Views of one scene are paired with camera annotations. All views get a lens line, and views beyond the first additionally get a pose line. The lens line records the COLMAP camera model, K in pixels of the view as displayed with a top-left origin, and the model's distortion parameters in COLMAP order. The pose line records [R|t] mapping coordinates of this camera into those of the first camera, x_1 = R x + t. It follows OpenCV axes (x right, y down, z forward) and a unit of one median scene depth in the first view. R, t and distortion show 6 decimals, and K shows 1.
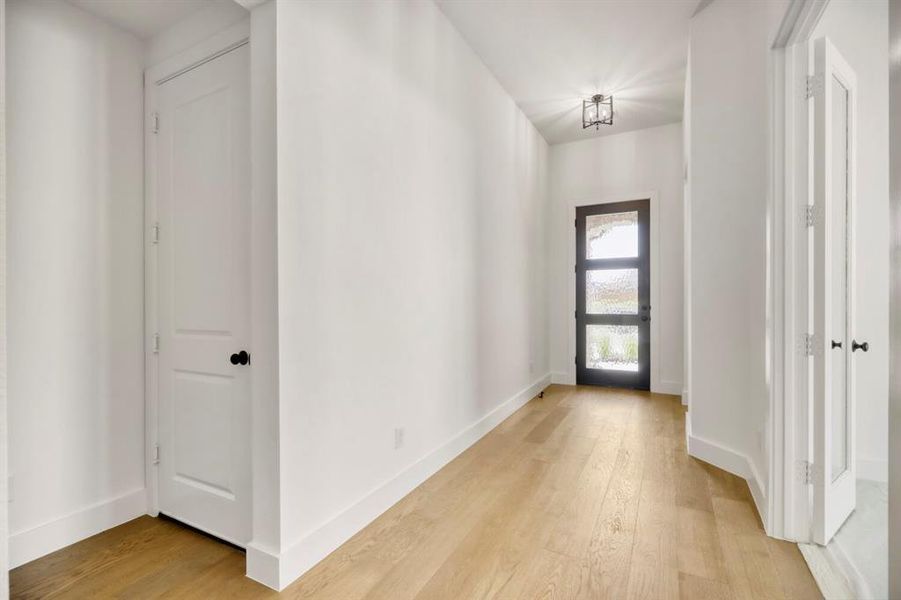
lens RADIAL K [[410.6, 0, 450.2], [0, 410.6, 298.0], [0, 0, 1]] dist [0.000197, 0.000769]
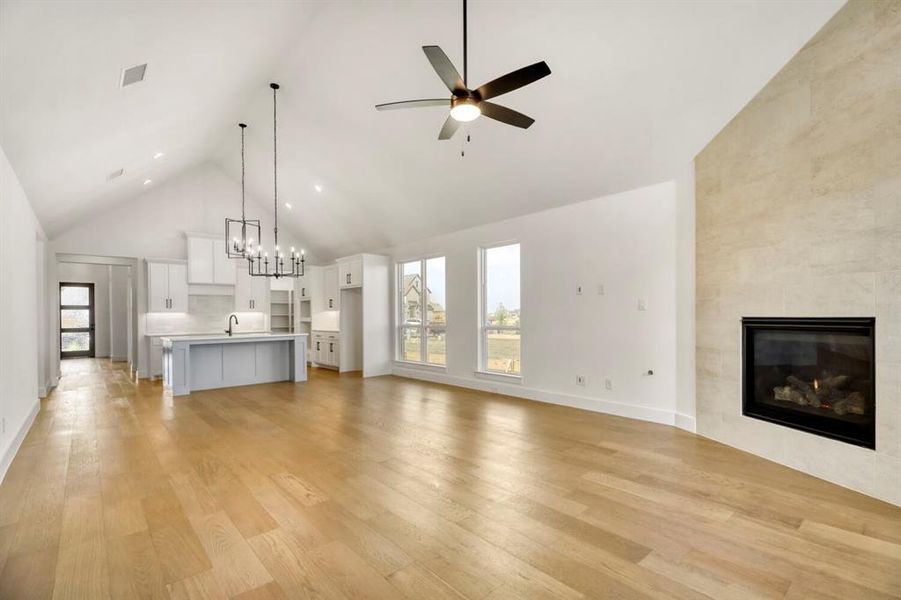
lens RADIAL K [[410.6, 0, 467.4], [0, 410.6, 307.8], [0, 0, 1]] dist [0.000197, 0.000769]
pose [[0.332518, 0.016062, 0.942960, -1.117998], [0.019316, 0.999529, -0.023837, 0.022595], [-0.942899, 0.026140, 0.332051, -1.974128]]
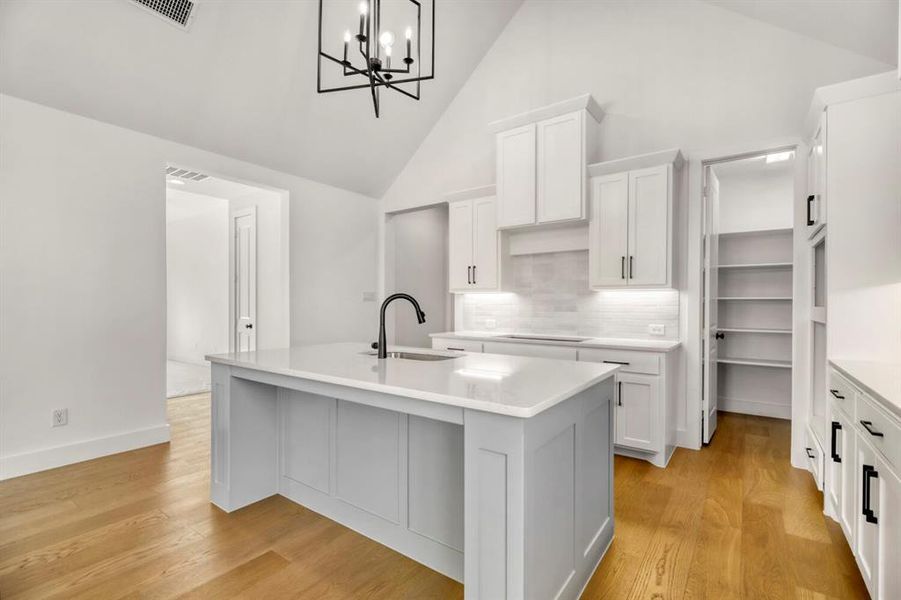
lens RADIAL K [[410.6, 0, 450.7], [0, 410.6, 300.8], [0, 0, 1]] dist [0.000197, 0.000769]
pose [[0.988960, 0.007589, -0.147989, 0.068125], [-0.009747, 0.999856, -0.013861, 0.011297], [0.147863, 0.015150, 0.988892, -1.189511]]
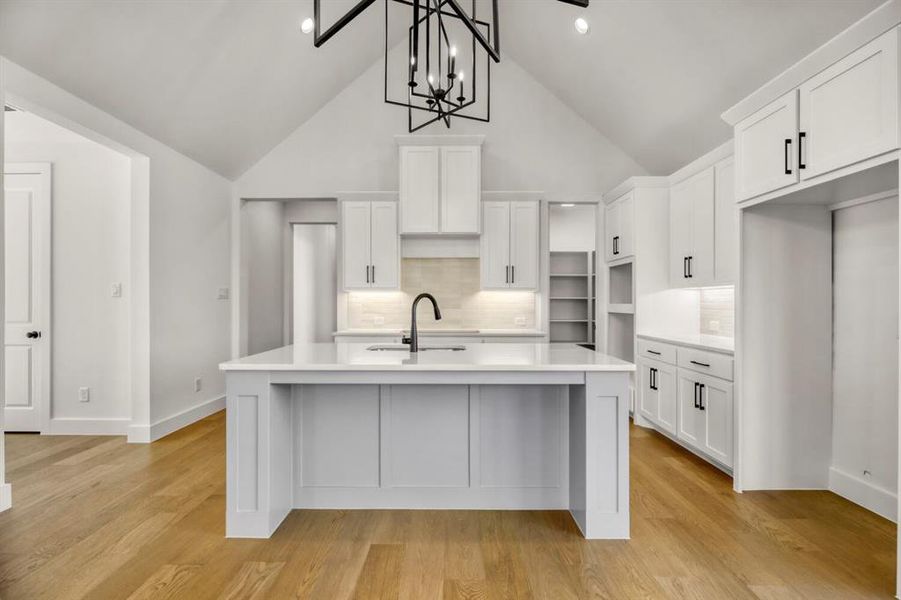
lens RADIAL K [[410.6, 0, 454.7], [0, 410.6, 304.4], [0, 0, 1]] dist [0.000197, 0.000769]
pose [[0.886310, 0.006017, 0.463054, -0.253324], [-0.003944, 0.999977, -0.005447, 0.014416], [-0.463076, 0.003001, 0.886313, -1.213359]]
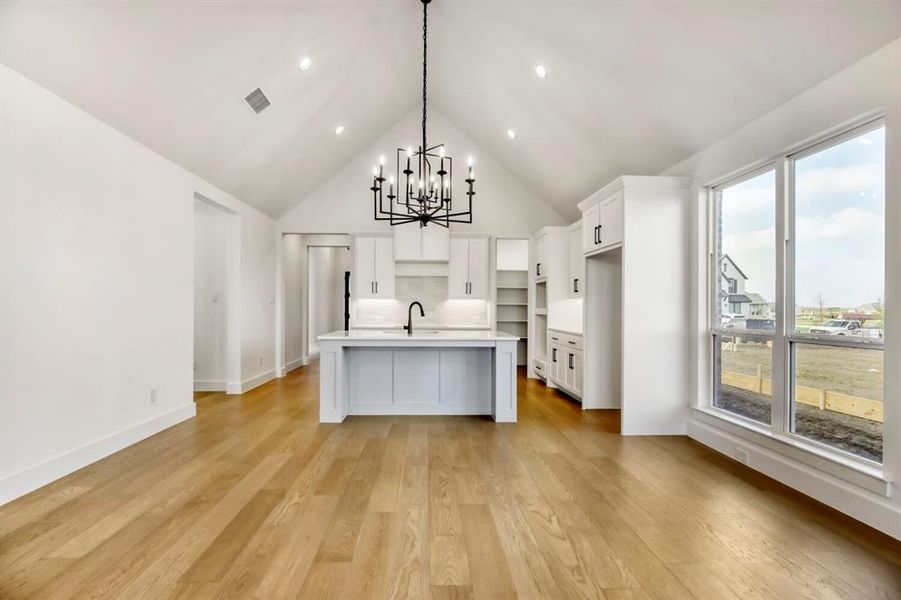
lens RADIAL K [[410.6, 0, 452.8], [0, 410.6, 304.1], [0, 0, 1]] dist [0.000197, 0.000769]
pose [[0.859426, 0.014614, 0.511052, -0.448351], [-0.006908, 0.999832, -0.016975, 0.018322], [-0.511214, 0.011058, 0.859382, -1.579012]]
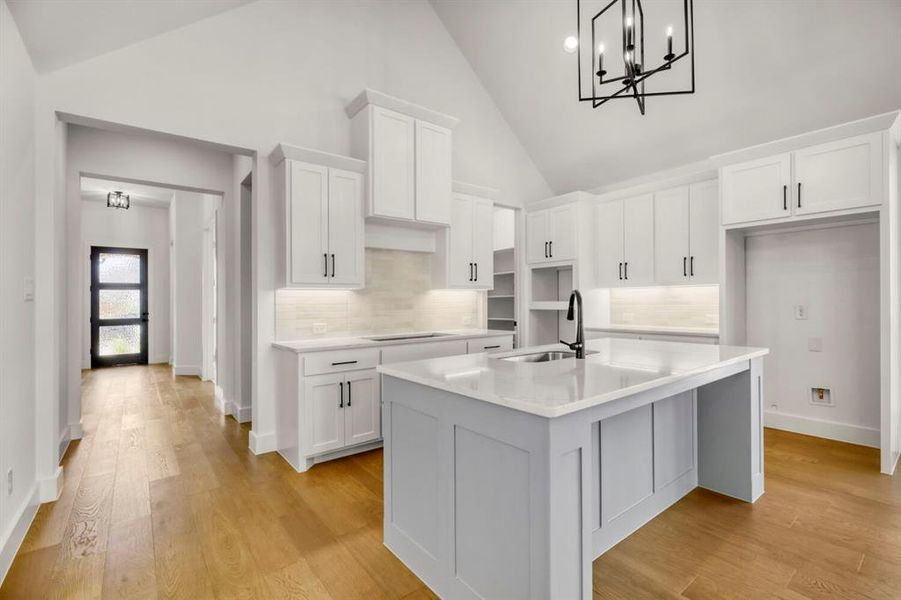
lens RADIAL K [[410.6, 0, 463.4], [0, 410.6, 293.5], [0, 0, 1]] dist [0.000197, 0.000769]
pose [[0.402218, 0.019933, 0.915327, -0.506812], [0.018014, 0.999397, -0.029679, 0.013858], [-0.915367, 0.028426, 0.401617, -0.813182]]
